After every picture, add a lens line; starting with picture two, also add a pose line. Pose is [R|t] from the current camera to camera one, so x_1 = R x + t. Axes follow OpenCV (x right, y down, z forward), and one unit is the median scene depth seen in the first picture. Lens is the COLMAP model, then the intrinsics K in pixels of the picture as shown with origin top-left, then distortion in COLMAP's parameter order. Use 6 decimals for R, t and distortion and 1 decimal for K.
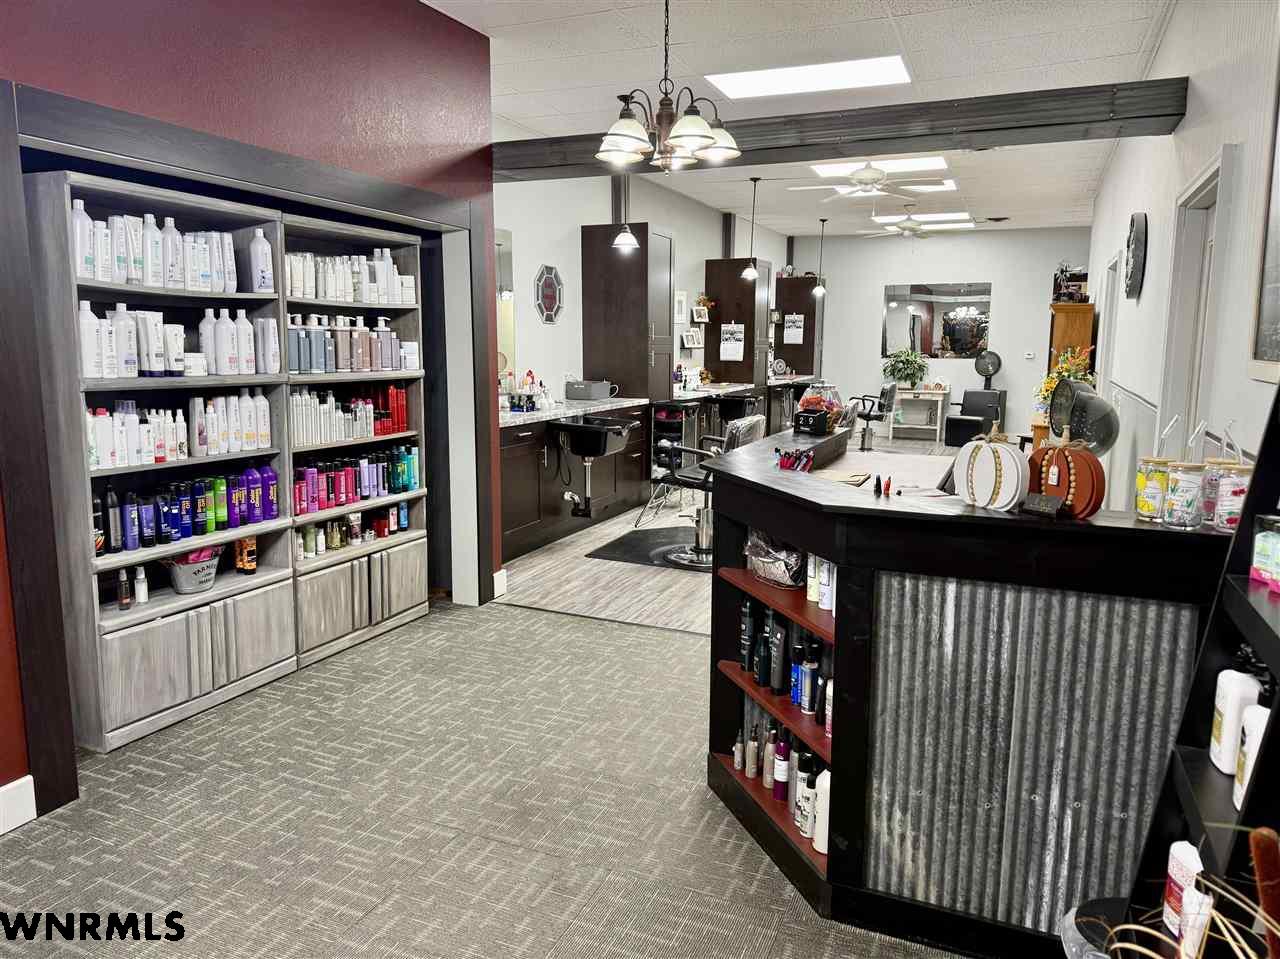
lens RADIAL K [[885.6, 0, 640.0], [0, 885.6, 479.5], [0, 0, 1]] dist [0.073875, -0.075793]
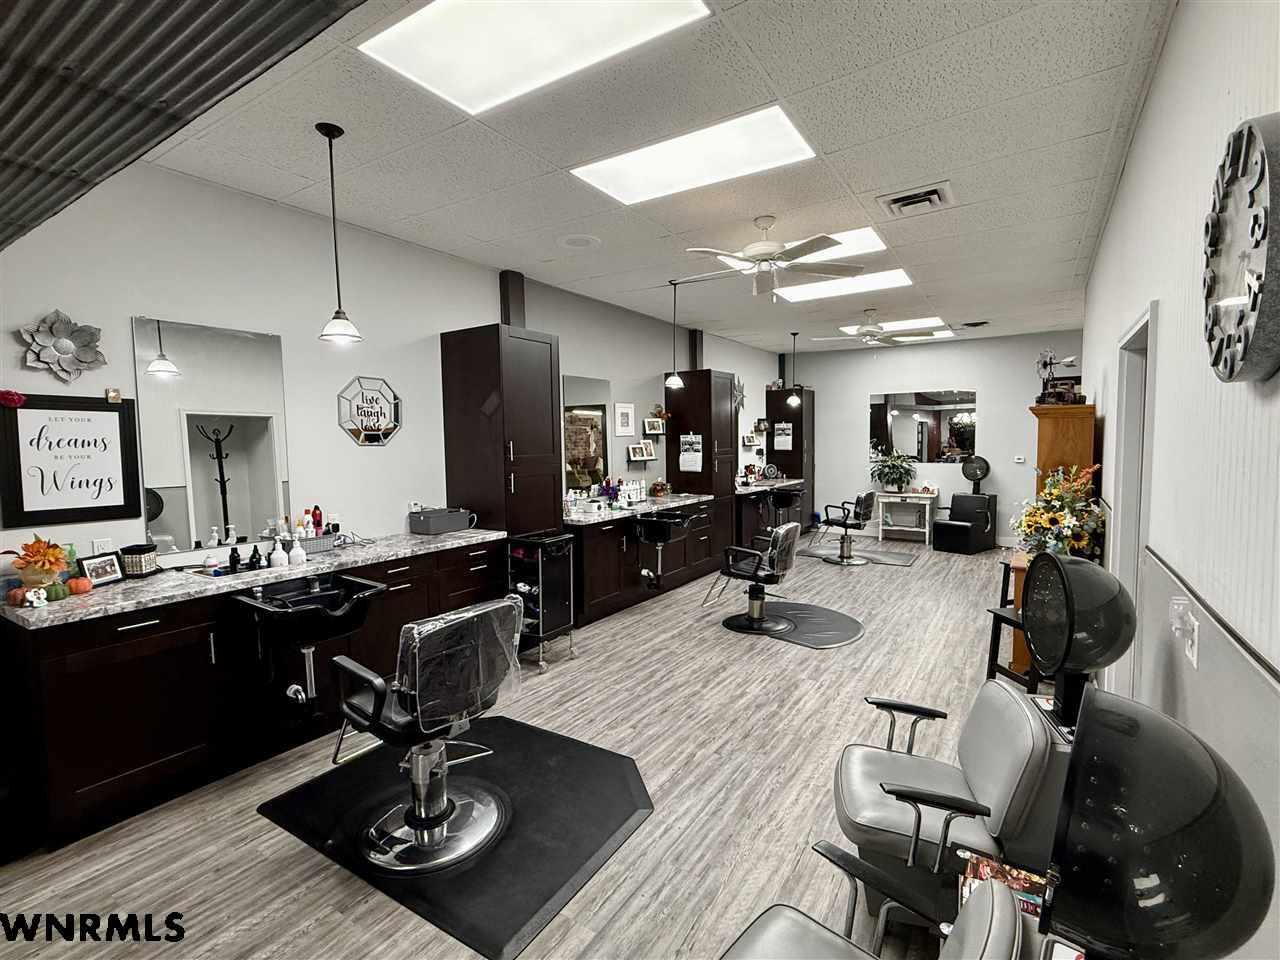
lens RADIAL K [[603.7, 0, 640.0], [0, 603.7, 480.0], [0, 0, 1]] dist [-0.000010, 0.000228]
pose [[0.985501, -0.008086, -0.169478, 0.773391], [-0.007442, 0.995843, -0.090785, -0.303956], [0.169507, 0.090730, 0.981344, 1.591152]]
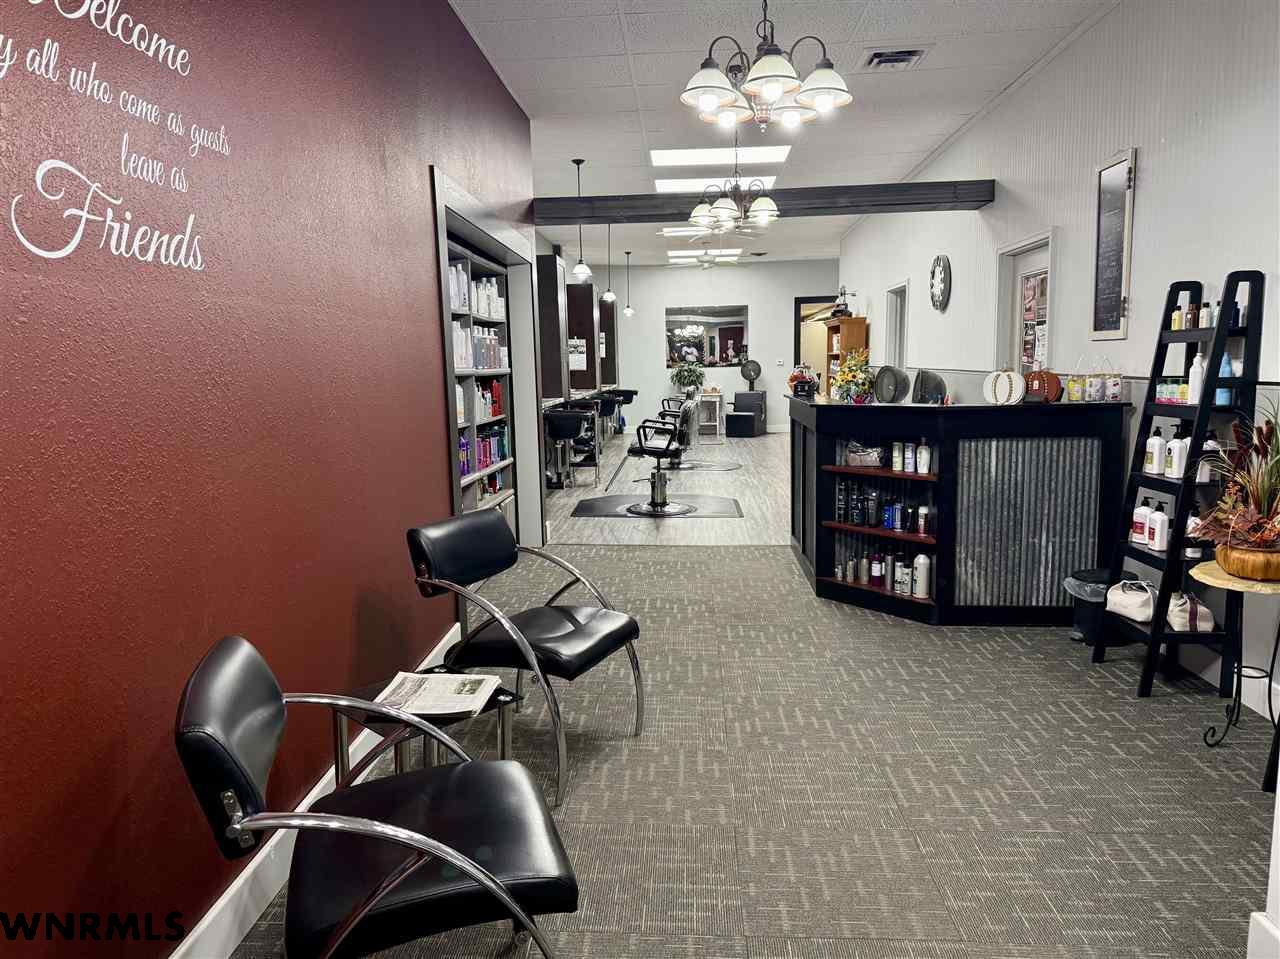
lens RADIAL K [[884.4, 0, 640.0], [0, 884.4, 479.5], [0, 0, 1]] dist [0.241611, -0.422966]
pose [[0.940293, -0.069718, 0.333151, -1.058085], [0.078645, 0.996813, -0.013366, 0.158138], [-0.331157, 0.038769, 0.942779, -0.663101]]
